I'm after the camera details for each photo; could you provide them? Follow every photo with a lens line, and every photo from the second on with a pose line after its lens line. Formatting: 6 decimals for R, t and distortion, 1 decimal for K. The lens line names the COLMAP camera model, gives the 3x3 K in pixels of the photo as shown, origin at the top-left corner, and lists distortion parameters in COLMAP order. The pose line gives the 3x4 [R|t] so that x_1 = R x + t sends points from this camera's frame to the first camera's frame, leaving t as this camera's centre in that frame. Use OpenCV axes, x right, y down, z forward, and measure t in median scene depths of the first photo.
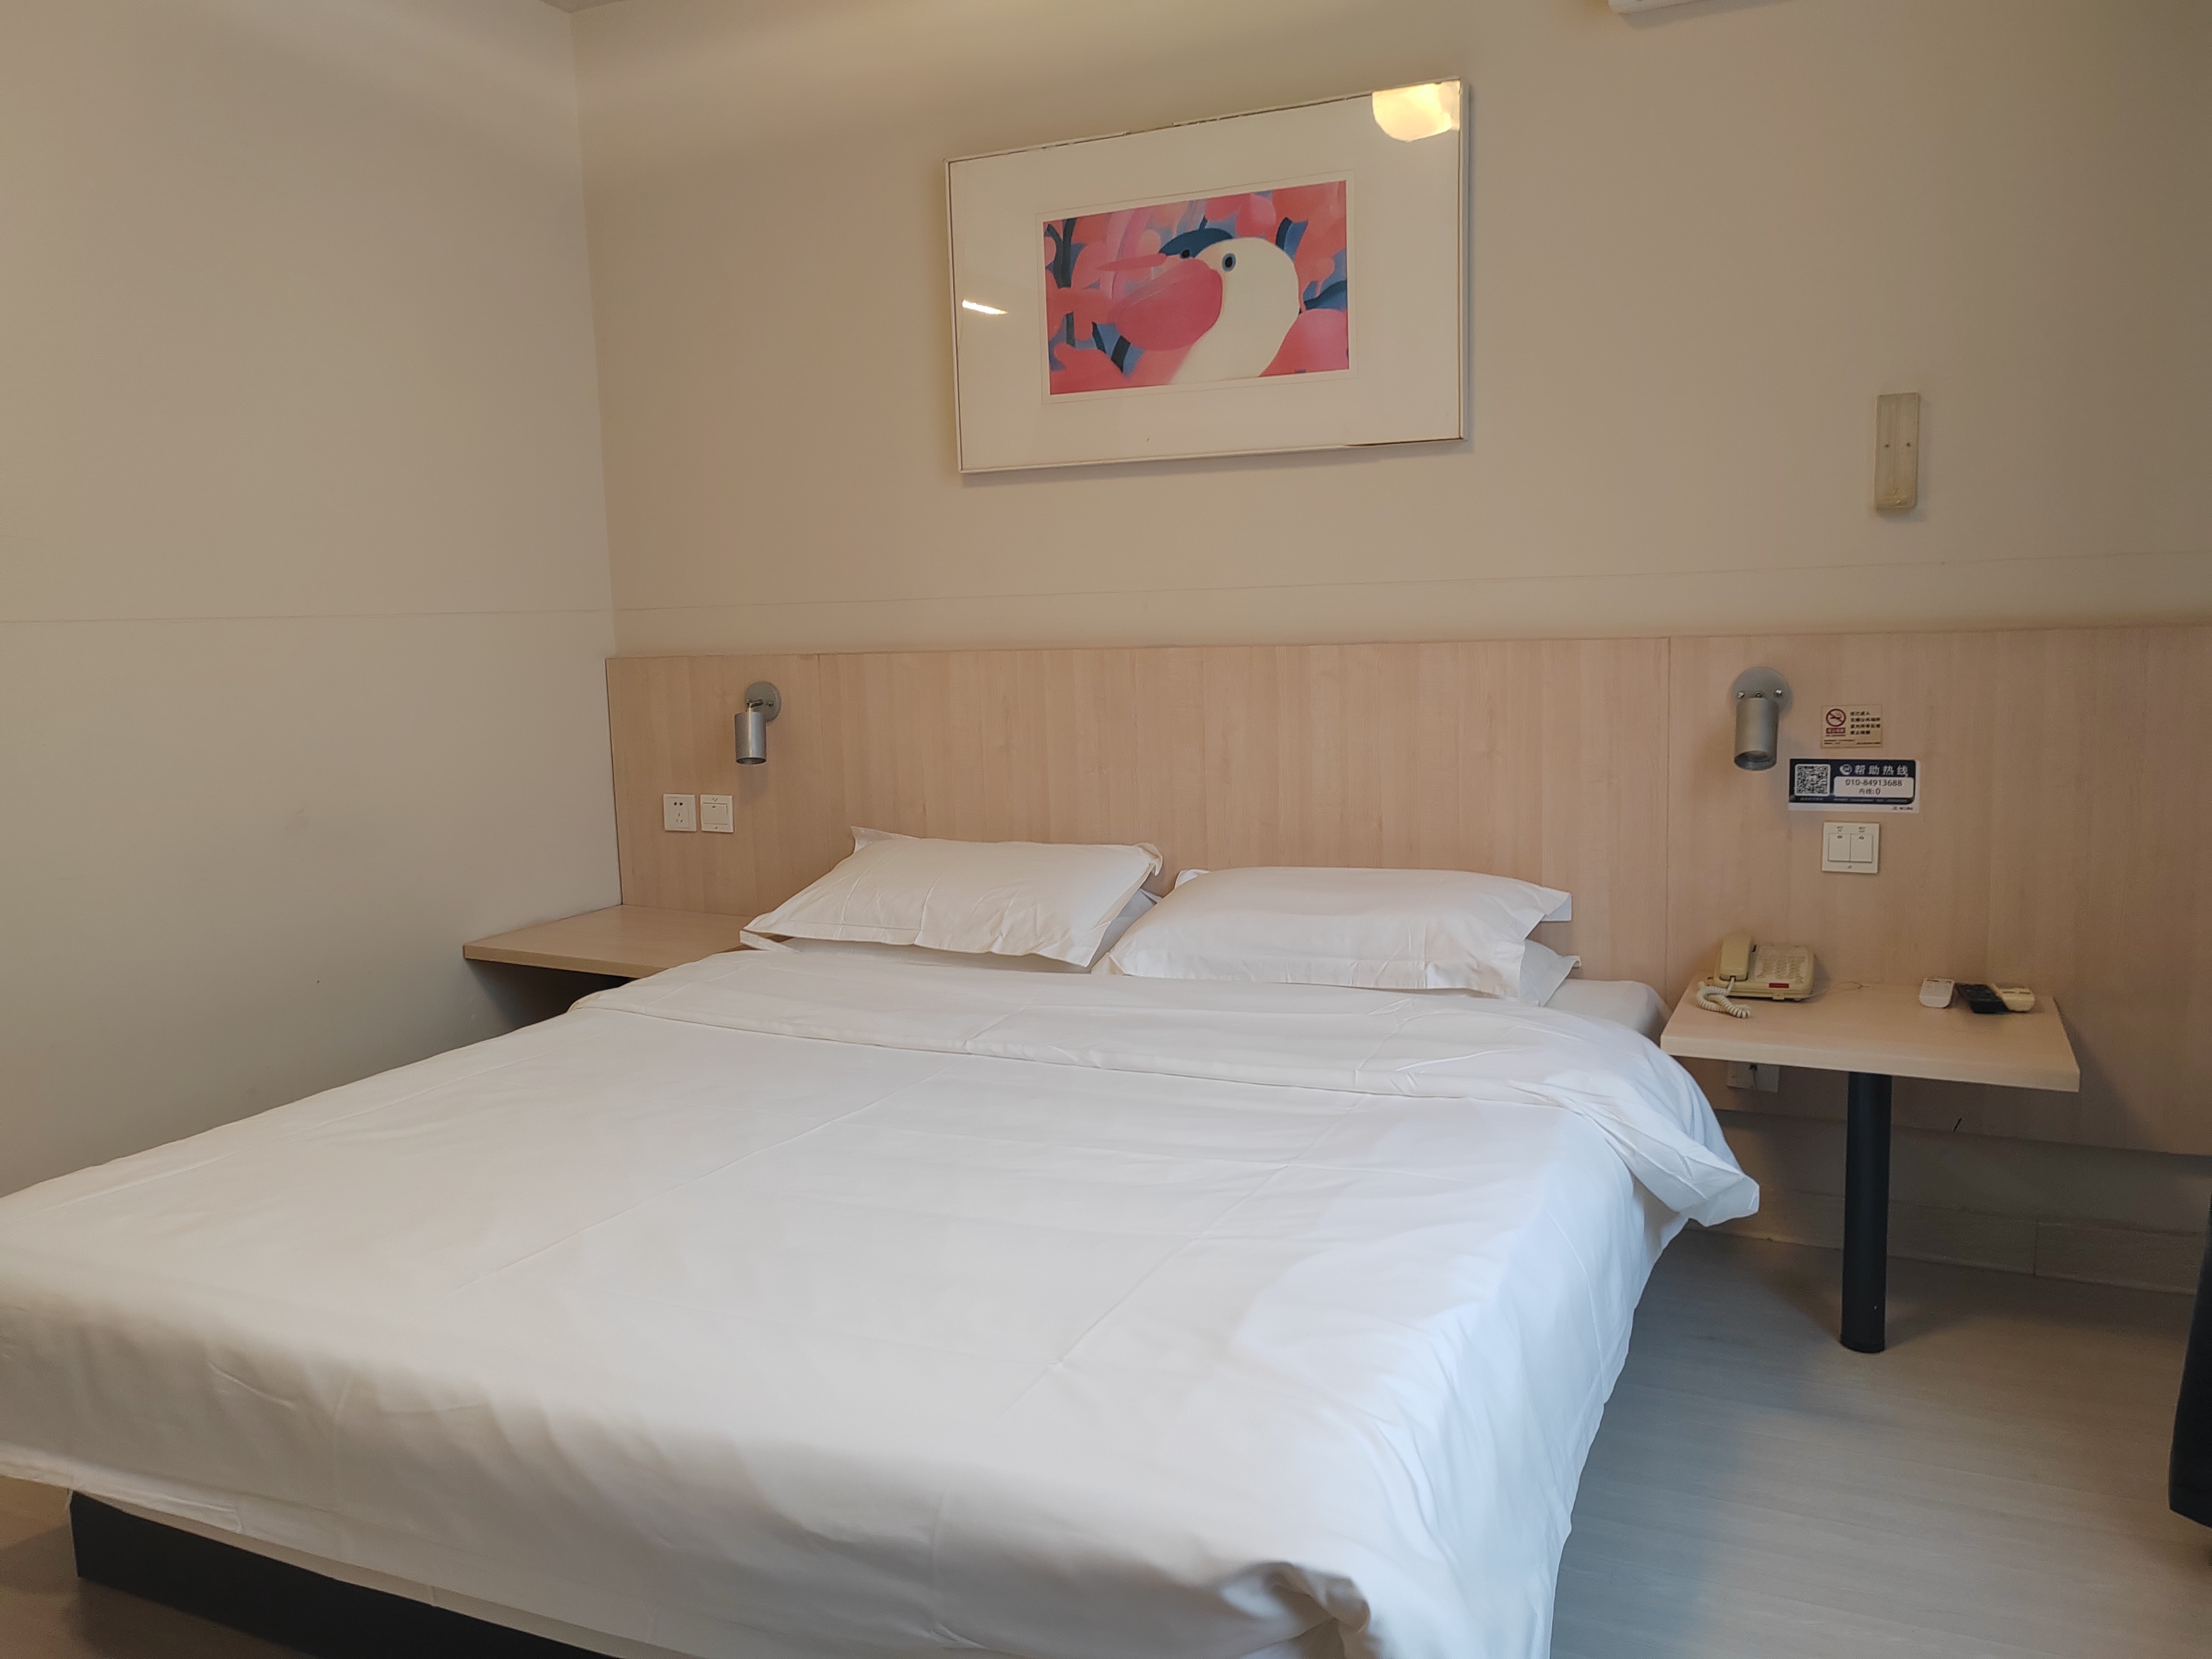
lens RADIAL K [[1687.4, 0, 1104.0], [0, 1687.4, 813.7], [0, 0, 1]] dist [-0.005489, 0.073033]
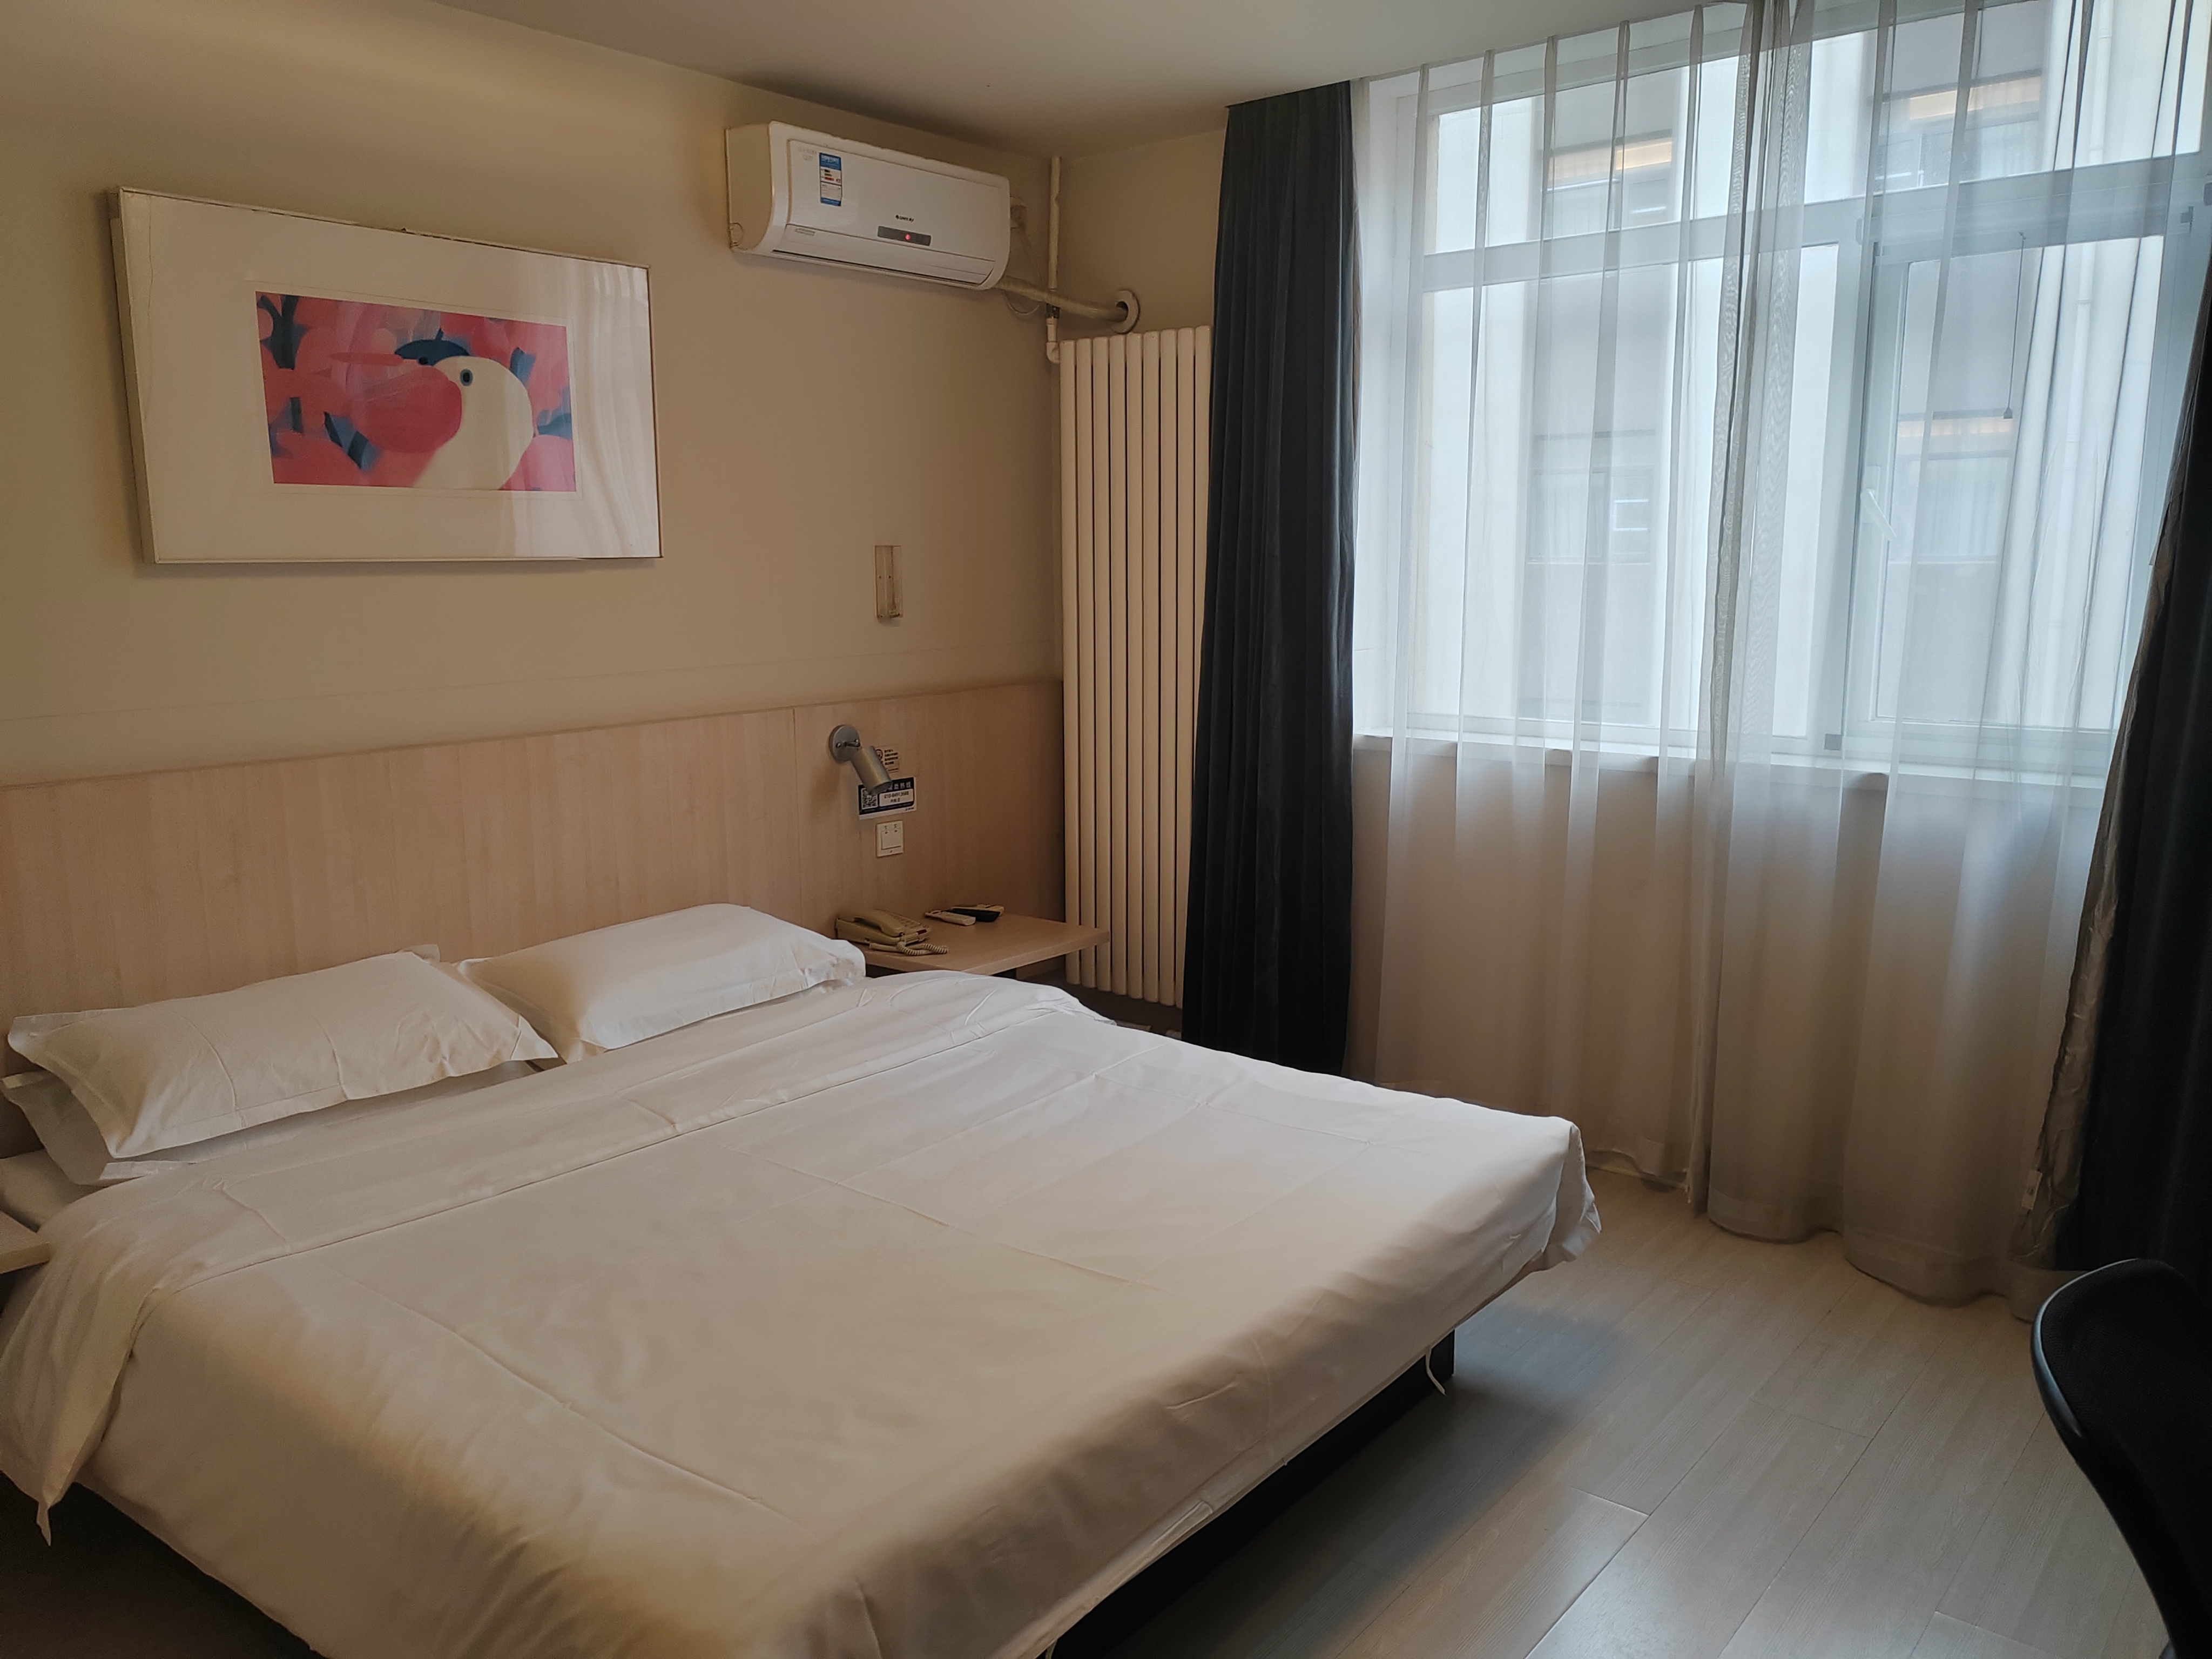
lens RADIAL K [[1687.4, 0, 1104.0], [0, 1687.4, 813.7], [0, 0, 1]] dist [-0.005489, 0.073033]
pose [[0.253958, -0.124854, 0.959123, -0.876126], [0.120985, 0.987946, 0.096571, -0.113989], [-0.959619, 0.091515, 0.266002, 0.370048]]
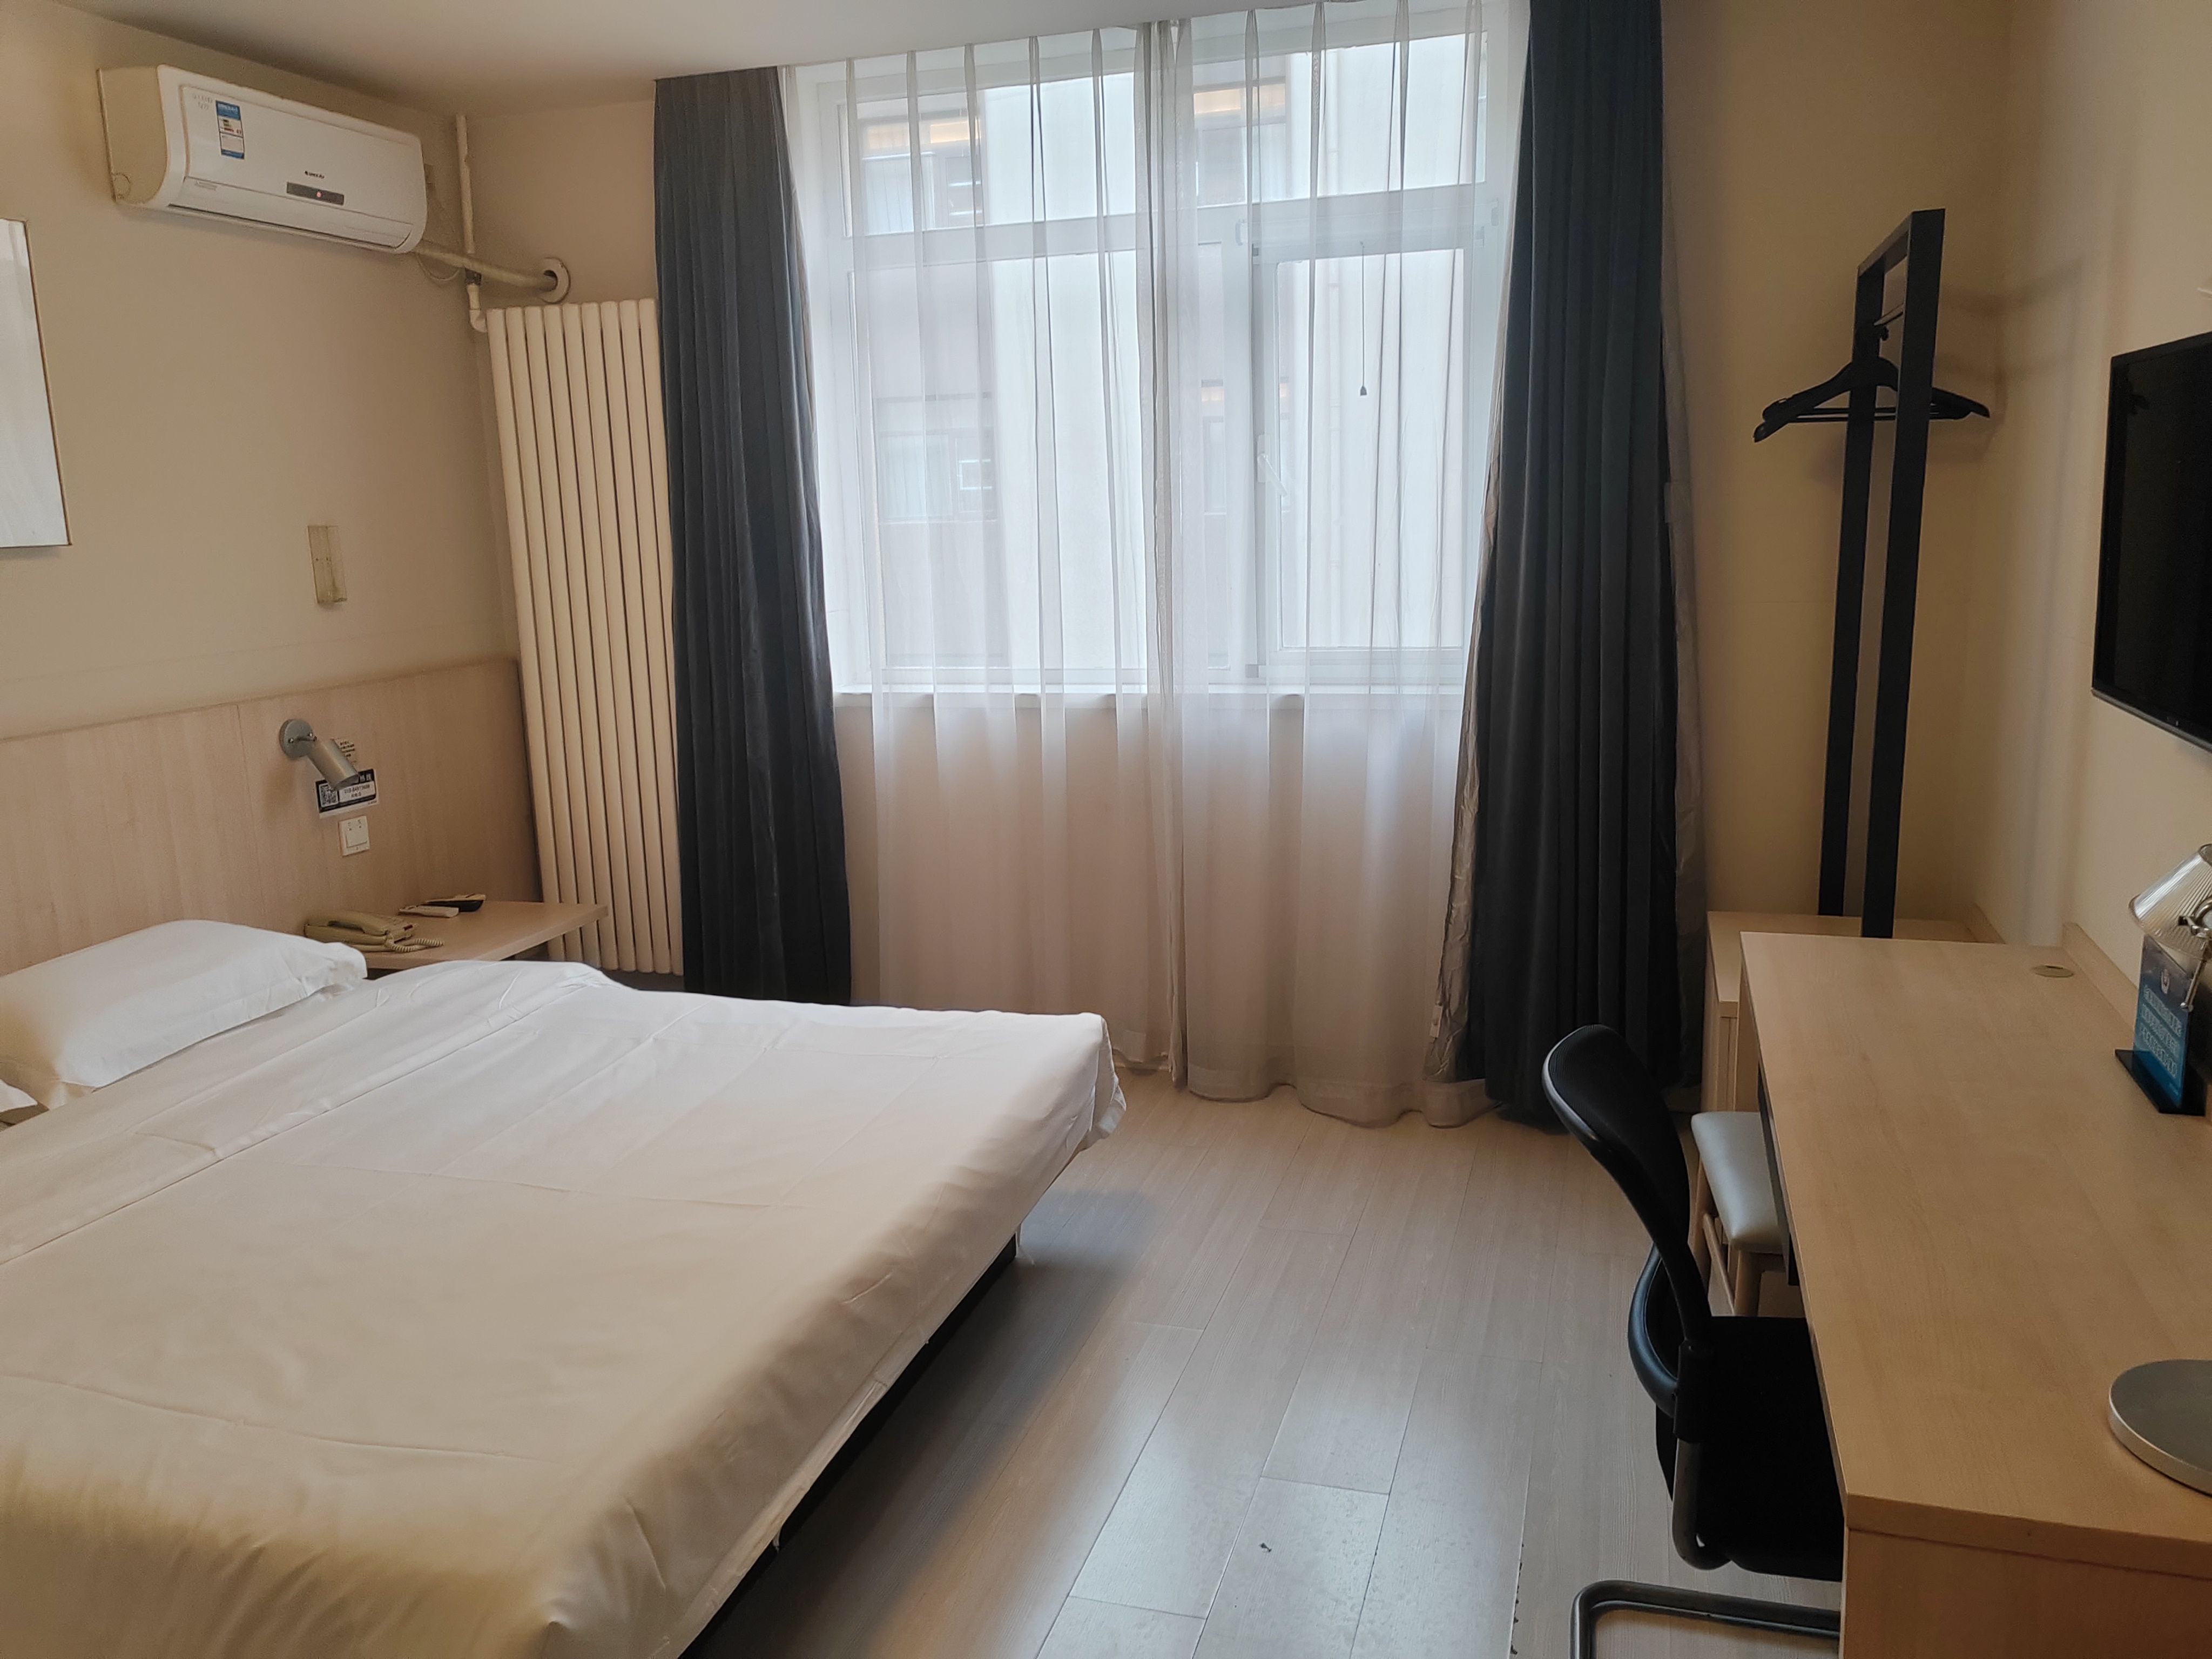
lens RADIAL K [[1687.0, 0, 1104.0], [0, 1687.0, 820.6], [0, 0, 1]] dist [0.022273, 0.005473]
pose [[-0.126417, -0.154916, 0.979806, -0.960706], [0.160577, 0.971508, 0.174322, -0.128888], [-0.978894, 0.179371, -0.097939, 0.464358]]
